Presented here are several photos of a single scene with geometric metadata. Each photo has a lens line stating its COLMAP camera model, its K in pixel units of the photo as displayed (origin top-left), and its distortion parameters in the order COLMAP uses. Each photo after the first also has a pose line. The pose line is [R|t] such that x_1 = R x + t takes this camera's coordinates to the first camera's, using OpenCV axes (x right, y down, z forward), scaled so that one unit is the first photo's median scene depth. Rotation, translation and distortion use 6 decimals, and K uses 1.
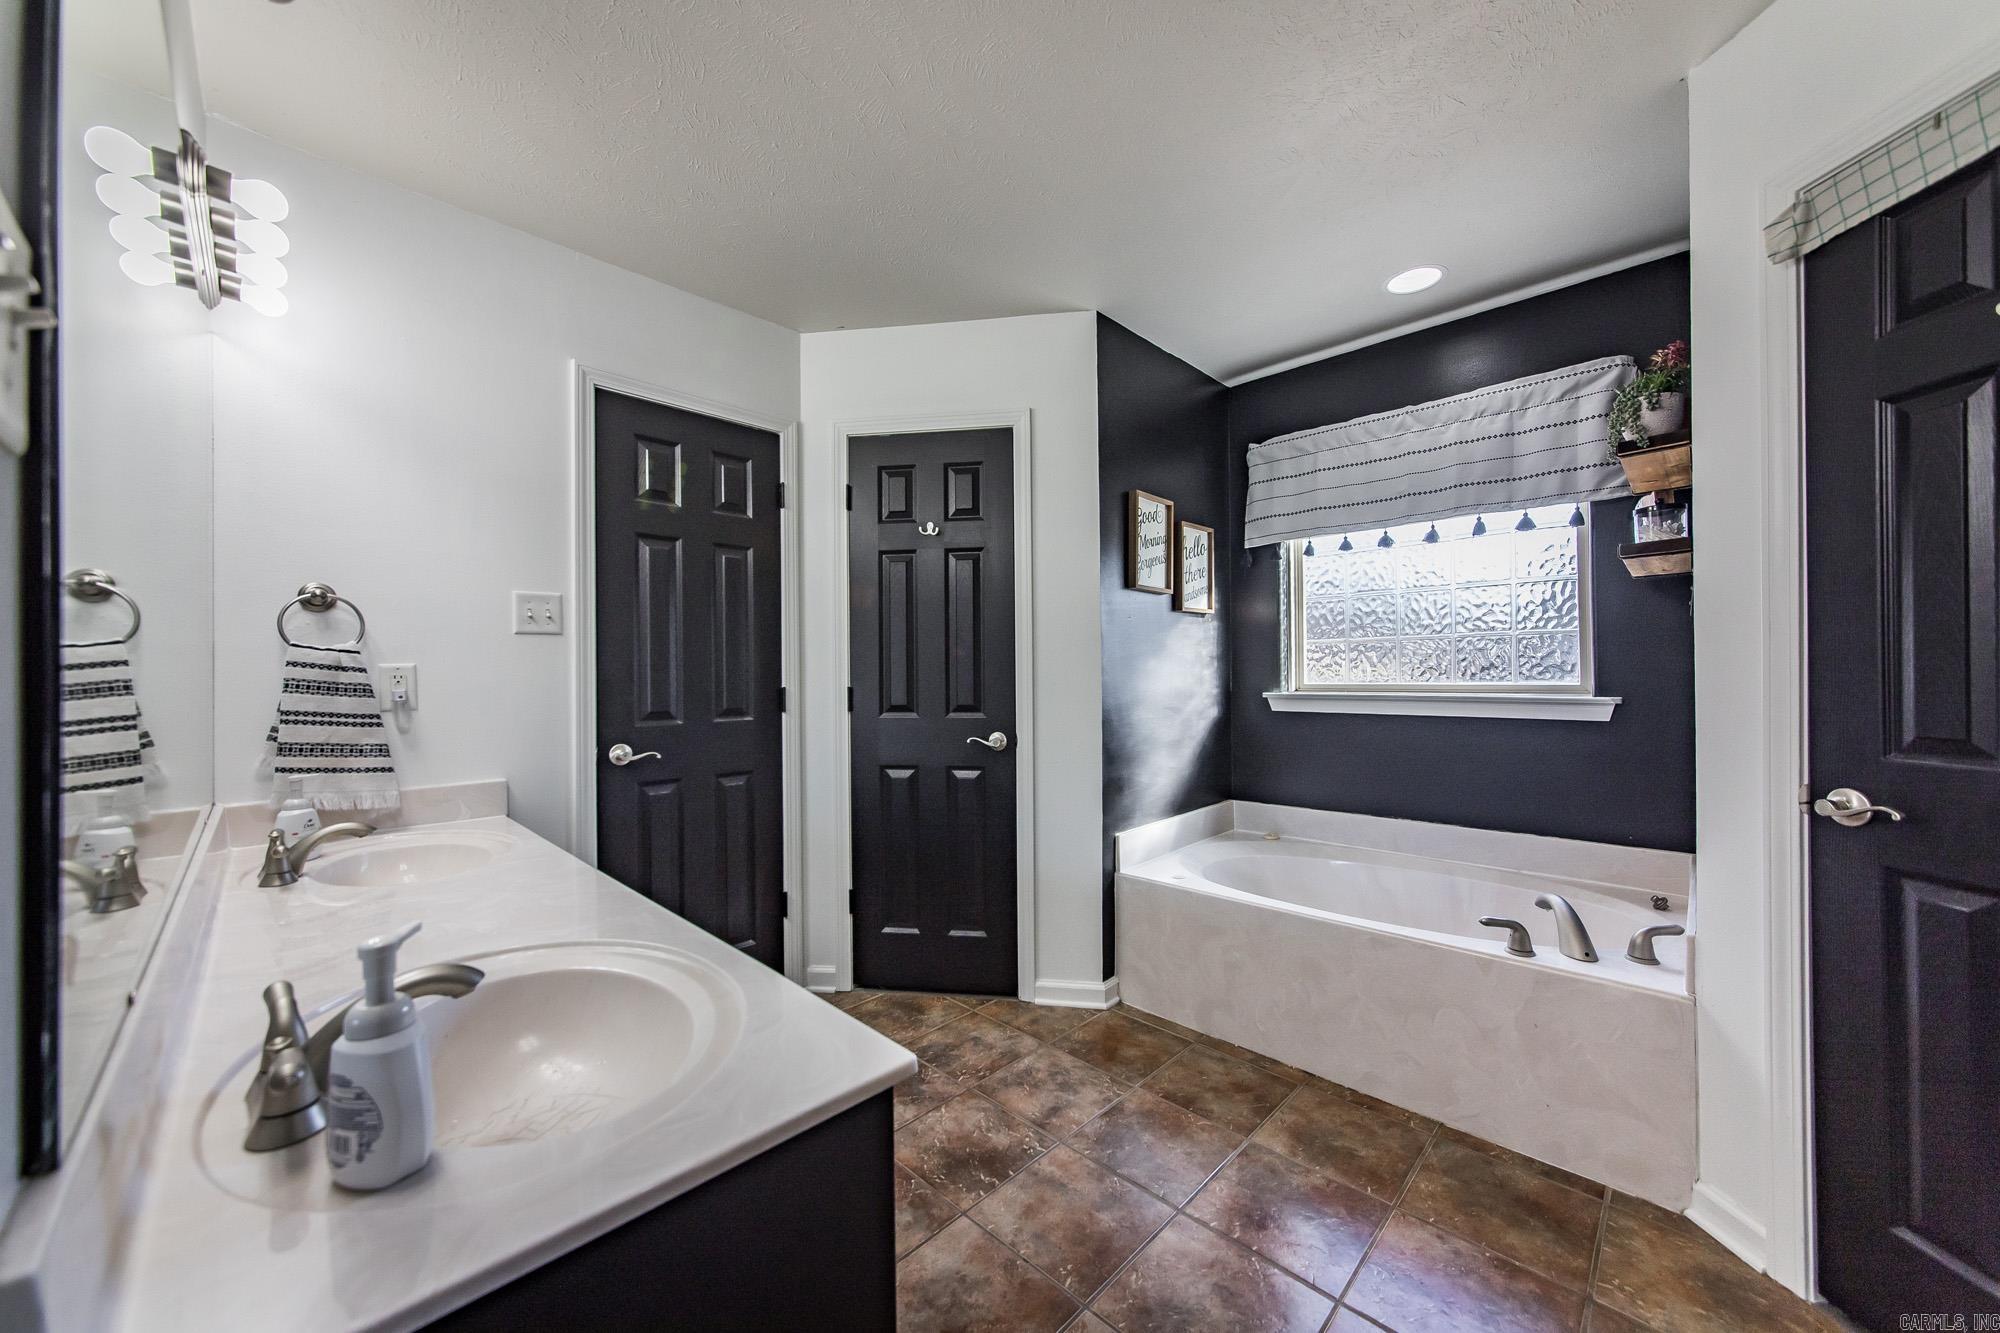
lens RADIAL K [[714.7, 0, 992.7], [0, 714.7, 671.1], [0, 0, 1]] dist [-0.009319, 0.000093]
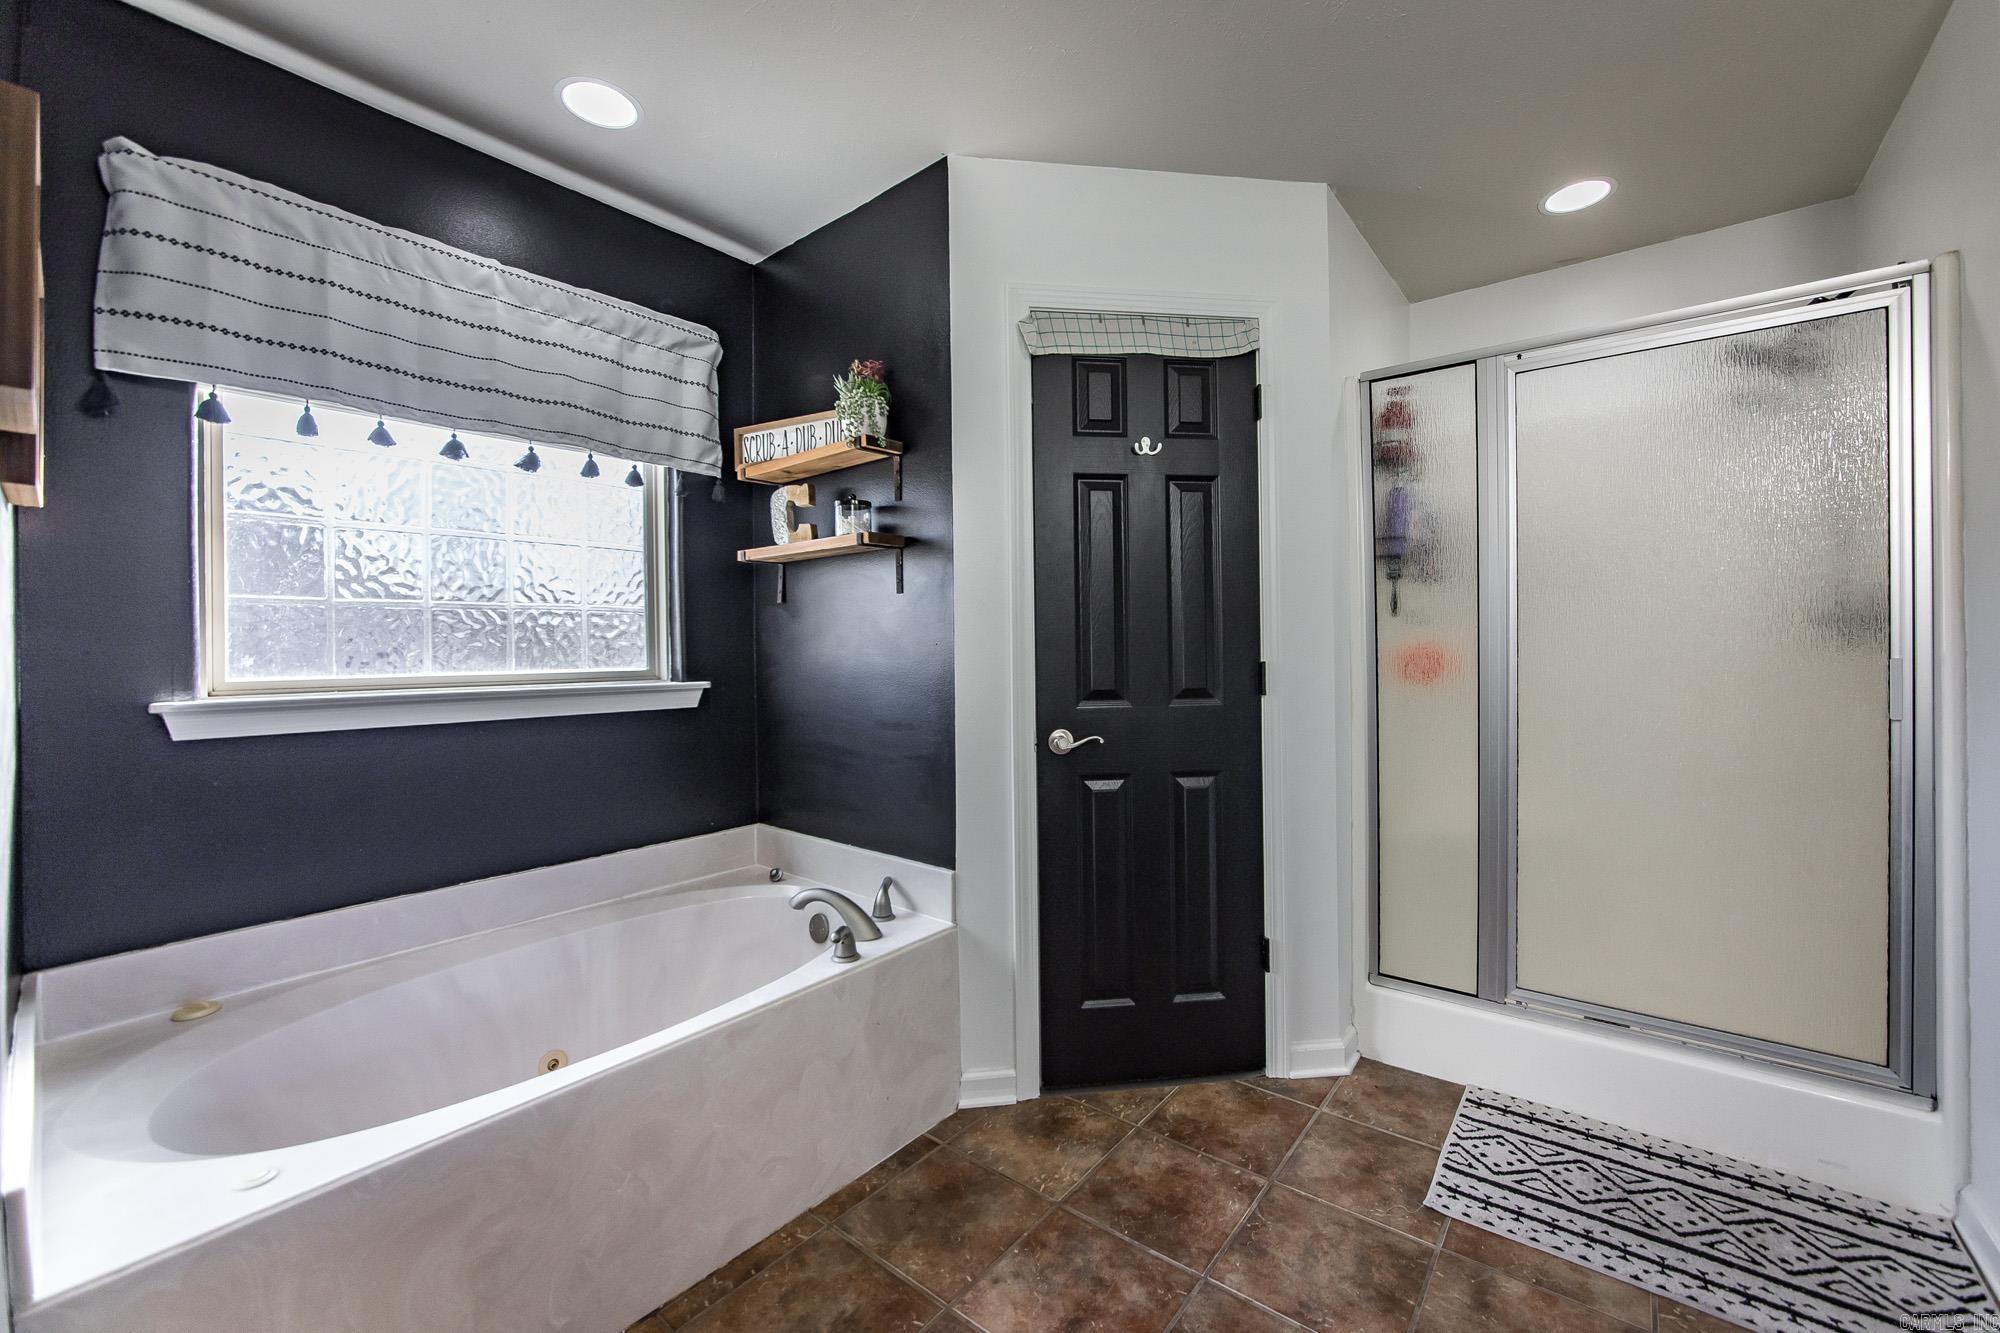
lens RADIAL K [[780.9, 0, 995.9], [0, 780.9, 654.6], [0, 0, 1]] dist [-0.010562, 0.000079]
pose [[-0.094329, -0.005429, 0.995526, -0.165208], [0.000625, 0.999985, 0.005513, -0.002872], [-0.995541, 0.001142, -0.094324, 0.523106]]
